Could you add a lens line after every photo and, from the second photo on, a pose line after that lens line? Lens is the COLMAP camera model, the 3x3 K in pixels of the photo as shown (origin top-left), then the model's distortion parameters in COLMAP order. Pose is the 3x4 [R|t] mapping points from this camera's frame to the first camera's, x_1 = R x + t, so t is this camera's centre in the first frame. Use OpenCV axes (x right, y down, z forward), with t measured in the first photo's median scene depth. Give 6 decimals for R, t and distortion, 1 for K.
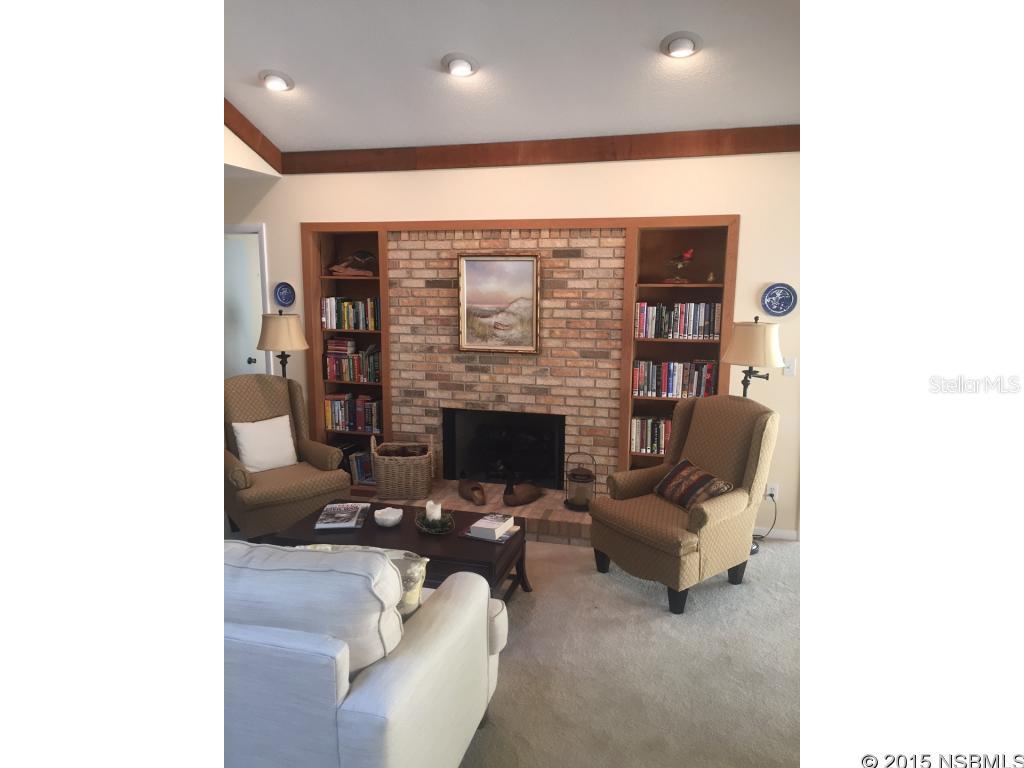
lens RADIAL K [[666.7, 0, 512.0], [0, 666.7, 384.0], [0, 0, 1]] dist [0.055336, -0.001715]
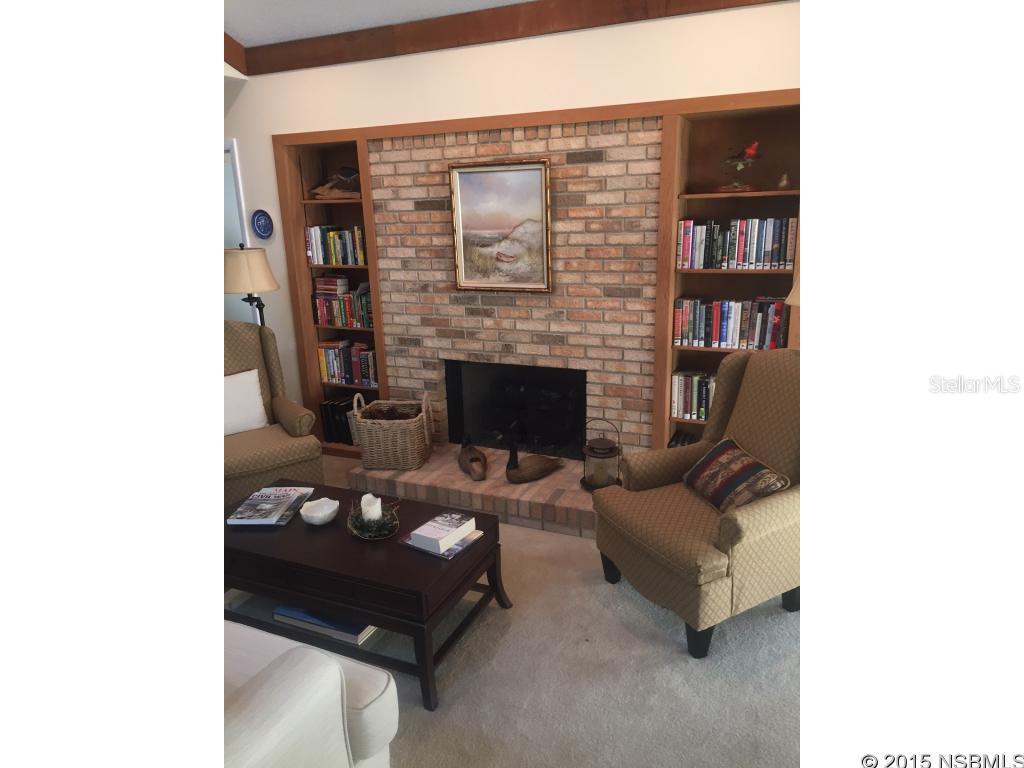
lens RADIAL K [[666.7, 0, 512.0], [0, 666.7, 384.0], [0, 0, 1]] dist [0.055336, -0.001715]
pose [[0.987493, 0.006374, -0.157535, 0.119315], [0.010655, 0.994201, 0.107013, -0.022755], [0.157303, -0.107353, 0.981698, 0.213783]]
